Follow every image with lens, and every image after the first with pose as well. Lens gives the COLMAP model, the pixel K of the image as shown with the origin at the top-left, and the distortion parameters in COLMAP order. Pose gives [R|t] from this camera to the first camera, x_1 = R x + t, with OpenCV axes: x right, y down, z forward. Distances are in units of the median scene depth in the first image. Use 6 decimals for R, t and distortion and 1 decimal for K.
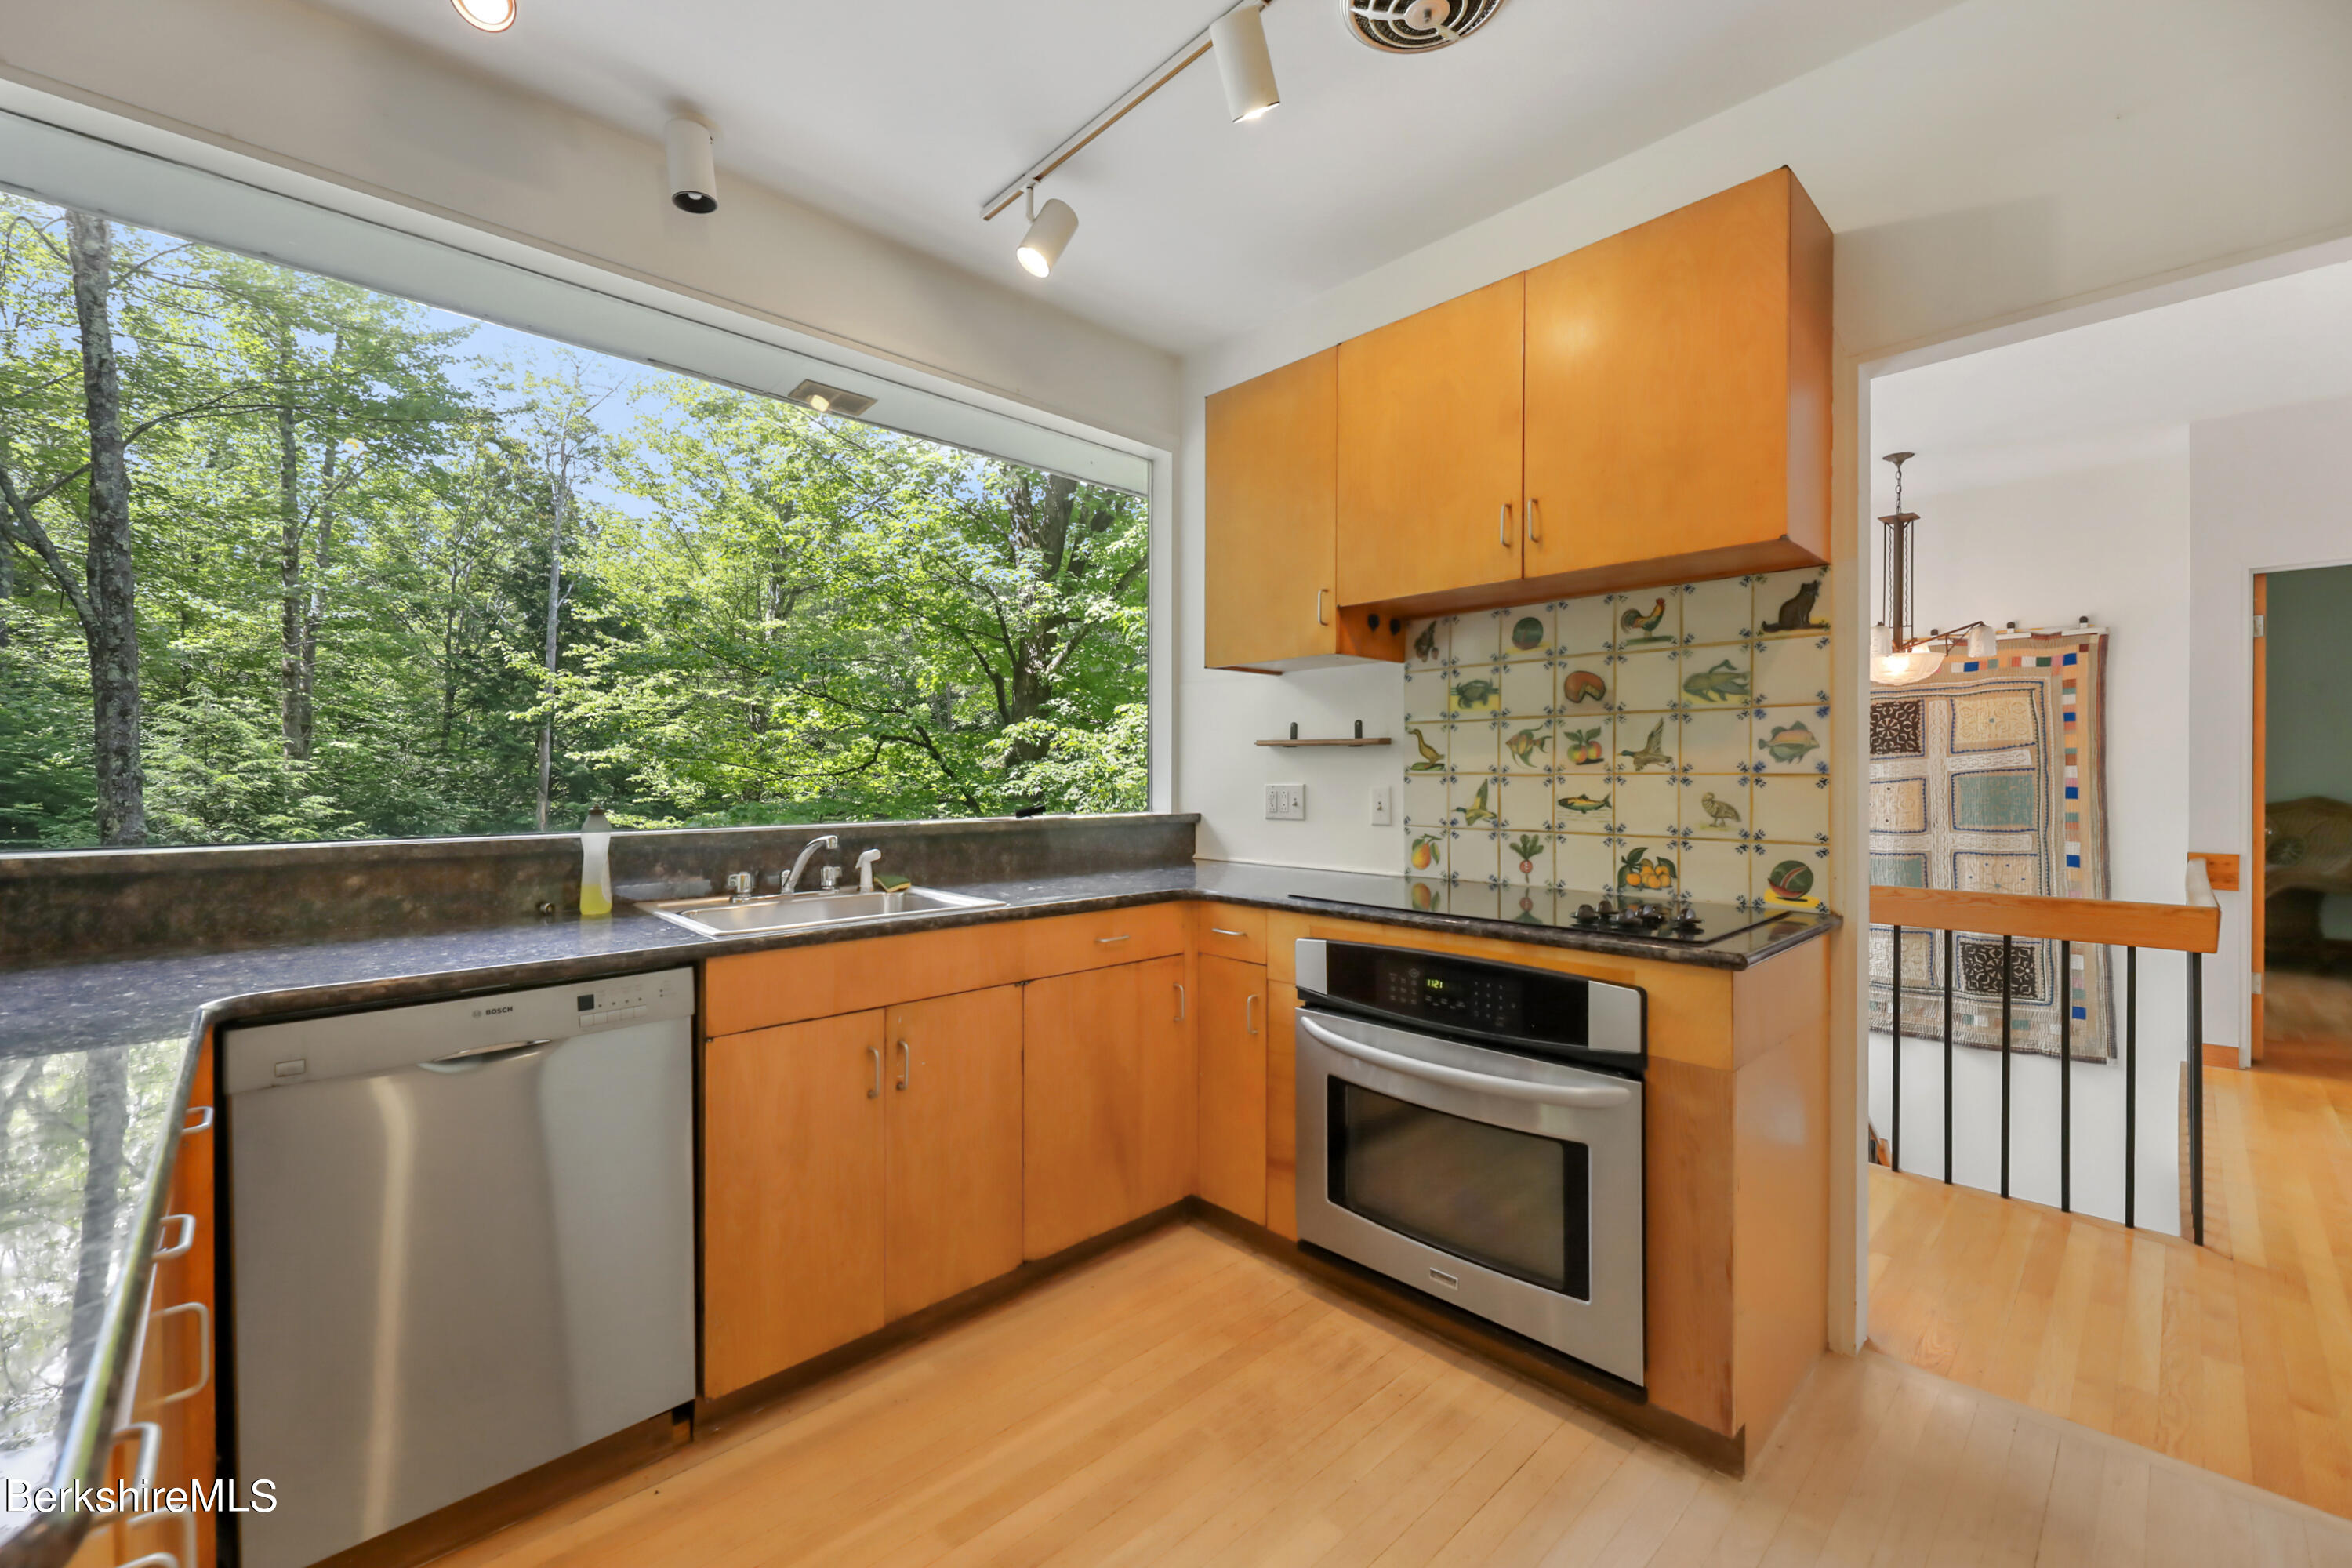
lens RADIAL K [[965.8, 0, 1174.8], [0, 965.8, 781.0], [0, 0, 1]] dist [-0.002591, -0.000003]
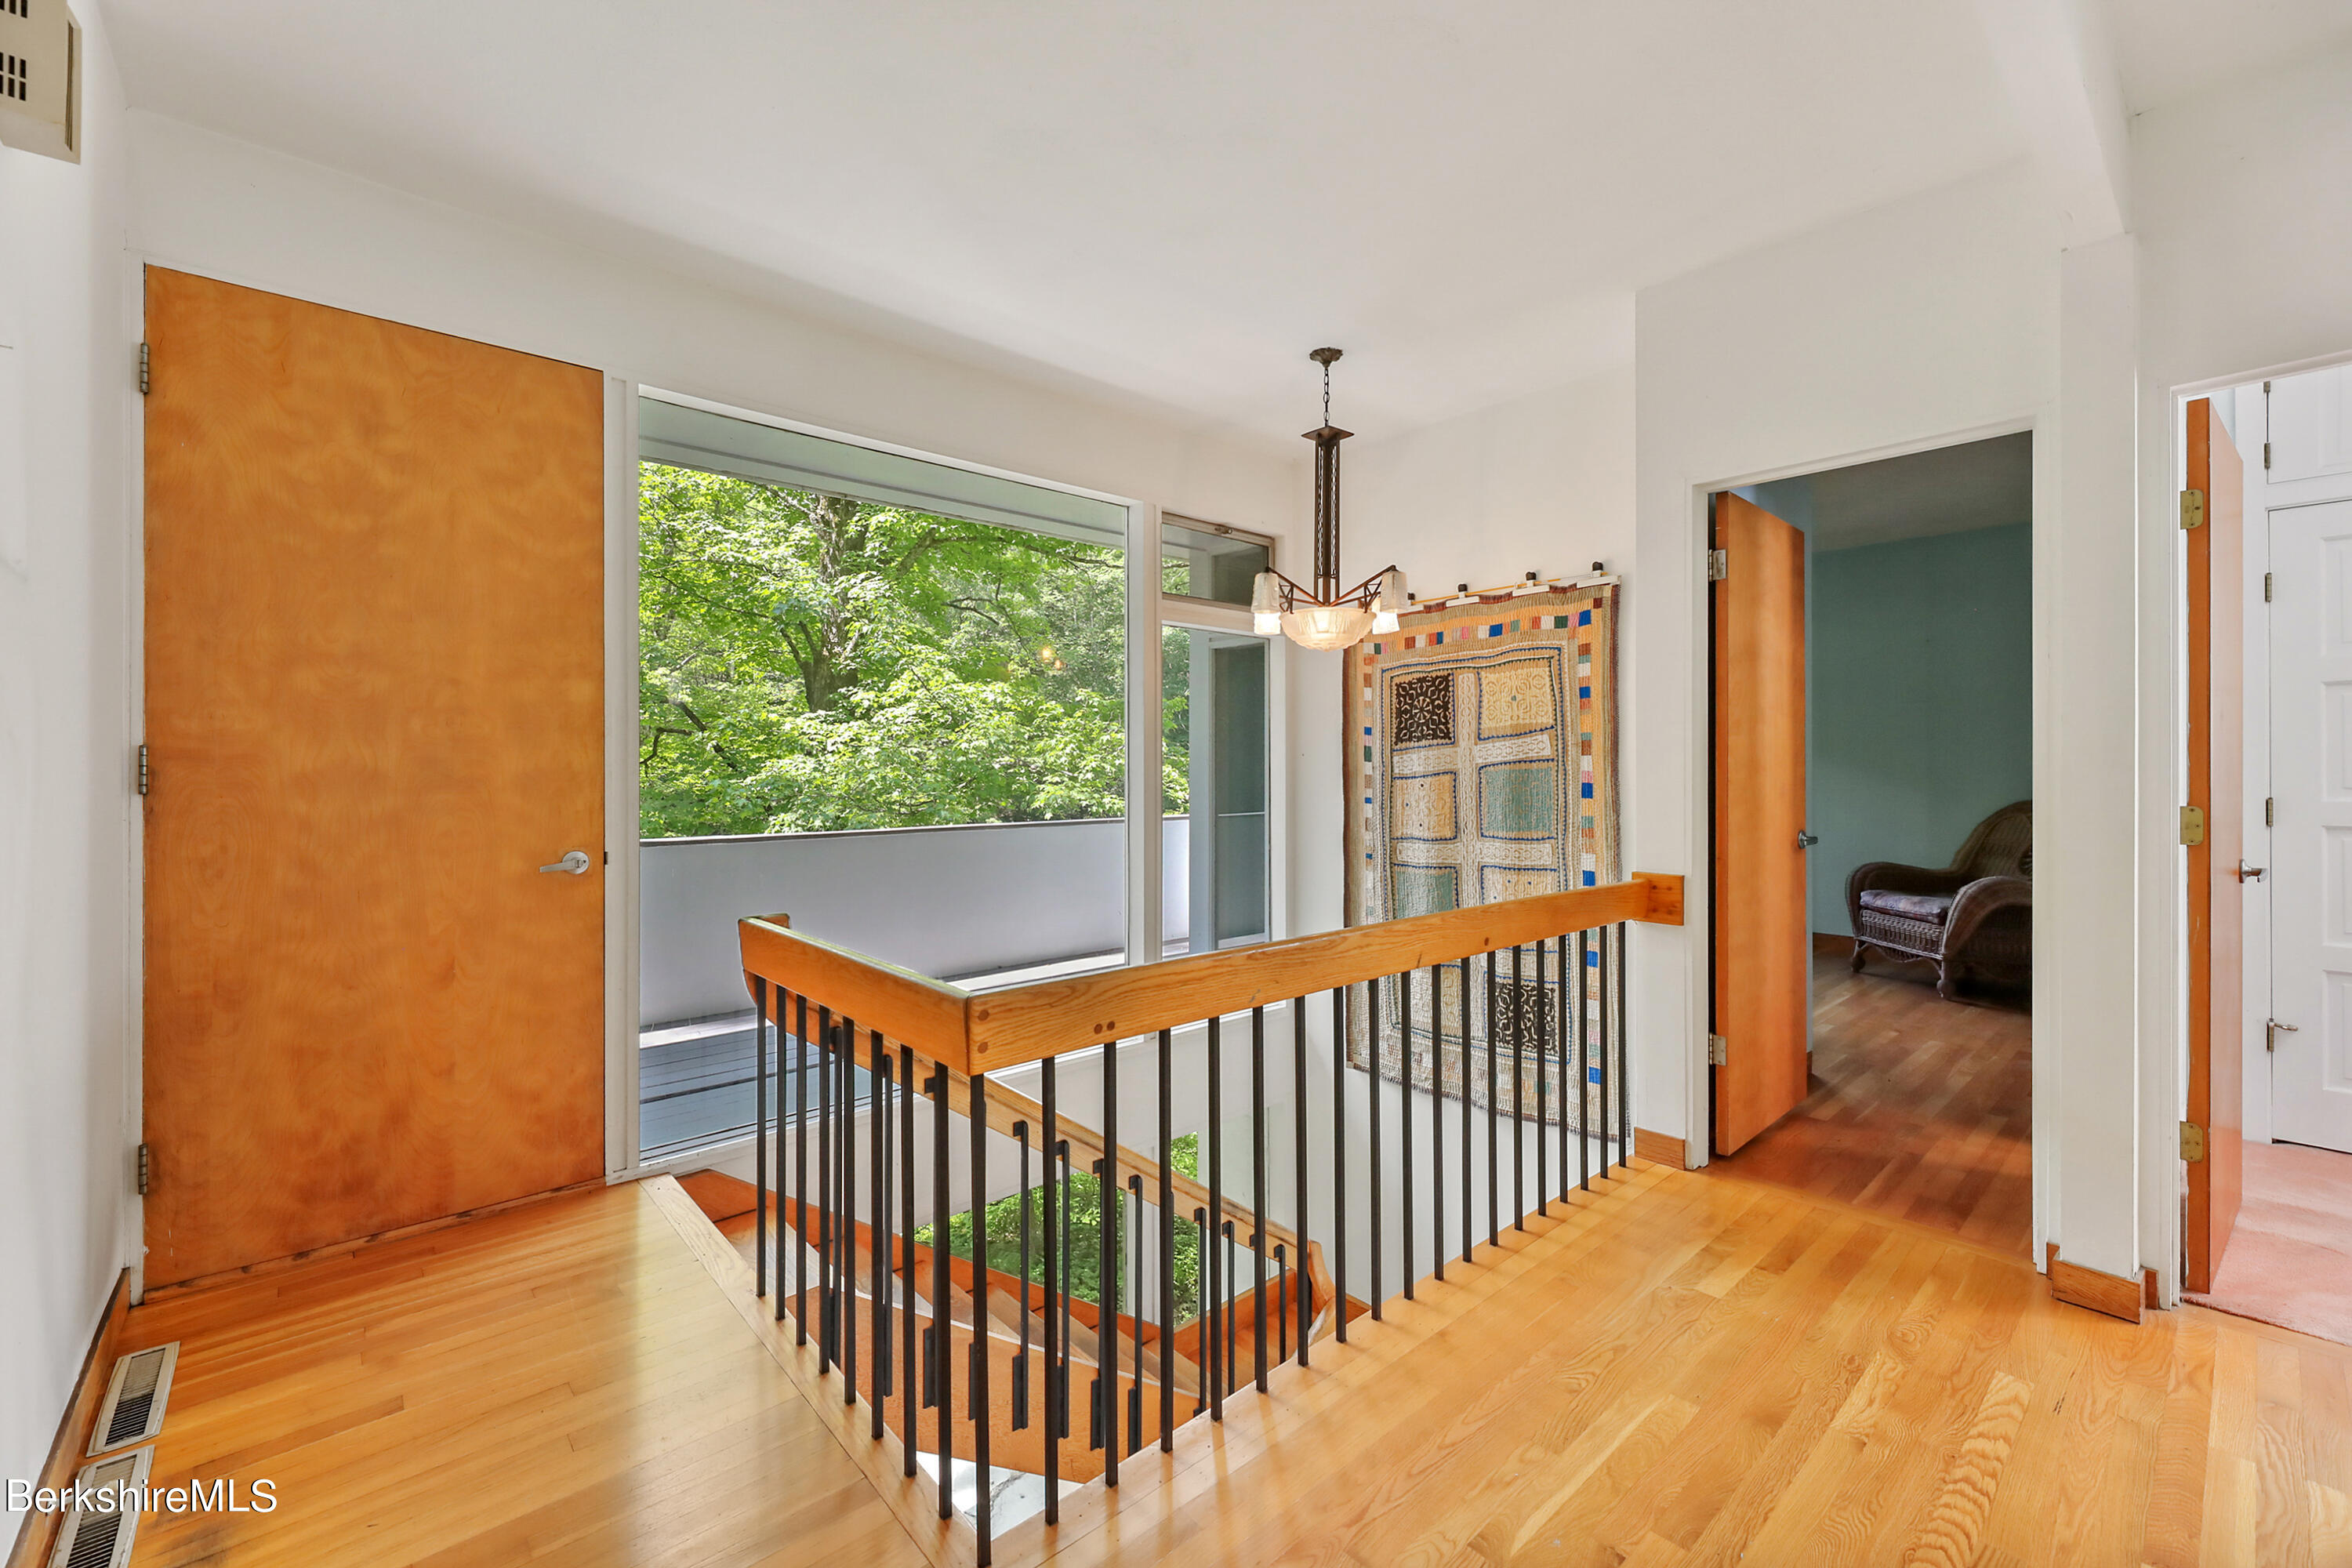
lens RADIAL K [[965.8, 0, 1178.9], [0, 965.8, 772.4], [0, 0, 1]] dist [-0.002591, -0.000003]
pose [[0.998882, 0.003679, -0.047122, 0.597543], [-0.003918, 0.999980, -0.004982, 0.002450], [0.047103, 0.005161, 0.998877, 0.197342]]
